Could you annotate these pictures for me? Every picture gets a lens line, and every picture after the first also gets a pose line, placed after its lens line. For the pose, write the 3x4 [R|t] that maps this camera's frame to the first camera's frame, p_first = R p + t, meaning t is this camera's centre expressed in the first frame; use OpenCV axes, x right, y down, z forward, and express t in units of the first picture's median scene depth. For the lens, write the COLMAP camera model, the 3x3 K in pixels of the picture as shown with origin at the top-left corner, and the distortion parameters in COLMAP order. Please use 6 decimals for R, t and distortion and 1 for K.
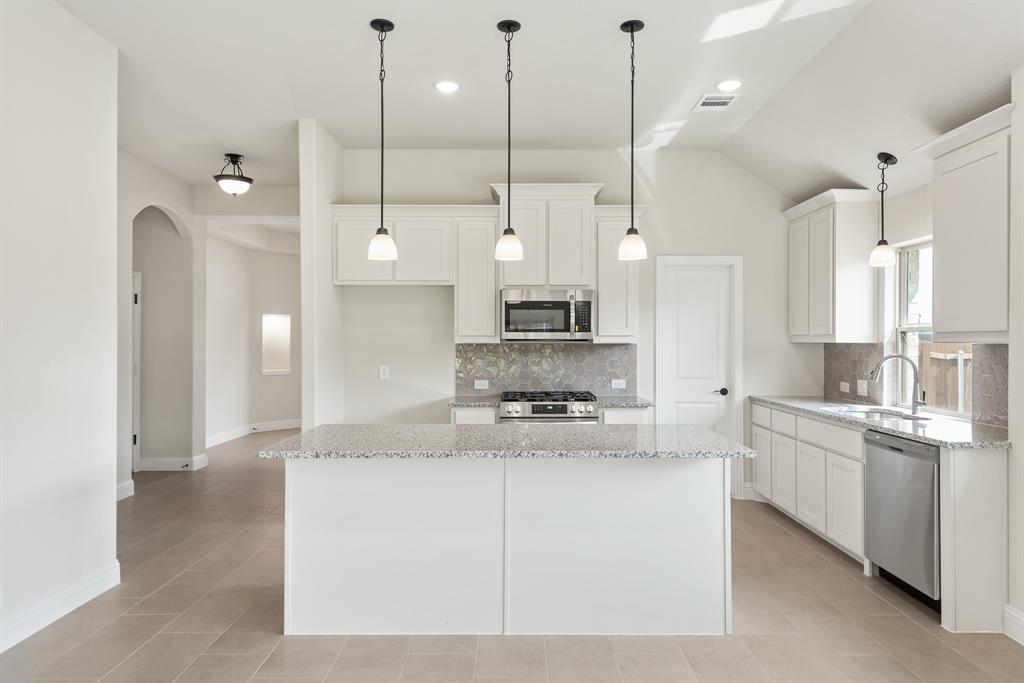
lens RADIAL K [[618.6, 0, 515.2], [0, 618.6, 339.8], [0, 0, 1]] dist [0.017408, -0.000827]
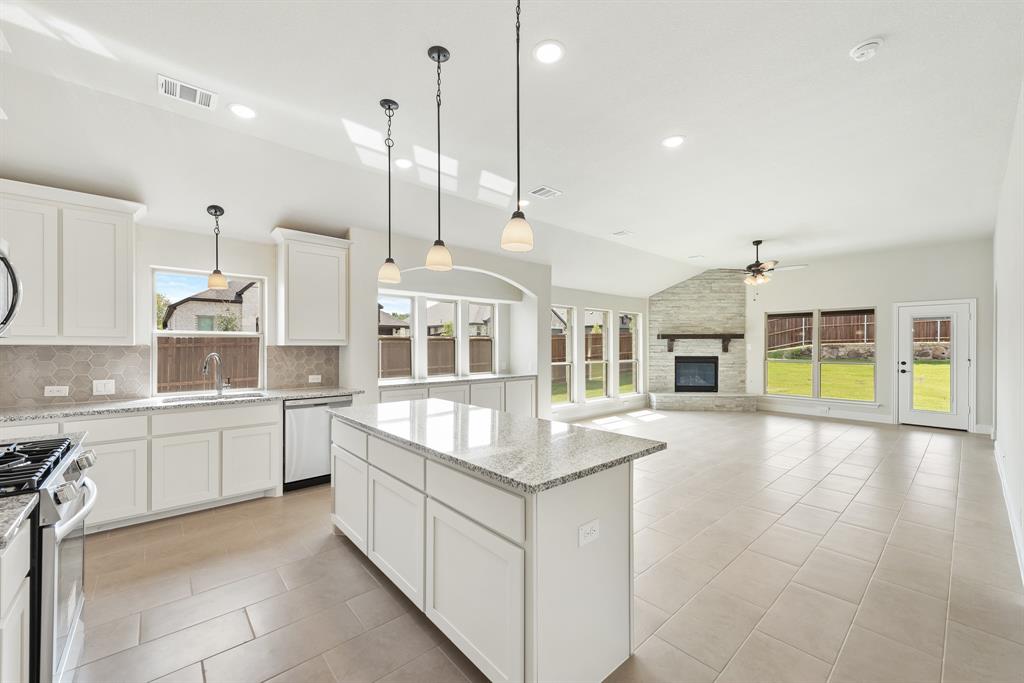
lens RADIAL K [[399.6, 0, 513.4], [0, 399.6, 343.2], [0, 0, 1]] dist [0.002788, -0.000019]
pose [[-0.665465, 0.005521, 0.746409, -0.413480], [-0.002987, 0.999945, -0.010060, 0.006719], [-0.746423, -0.008924, -0.665412, 0.914732]]
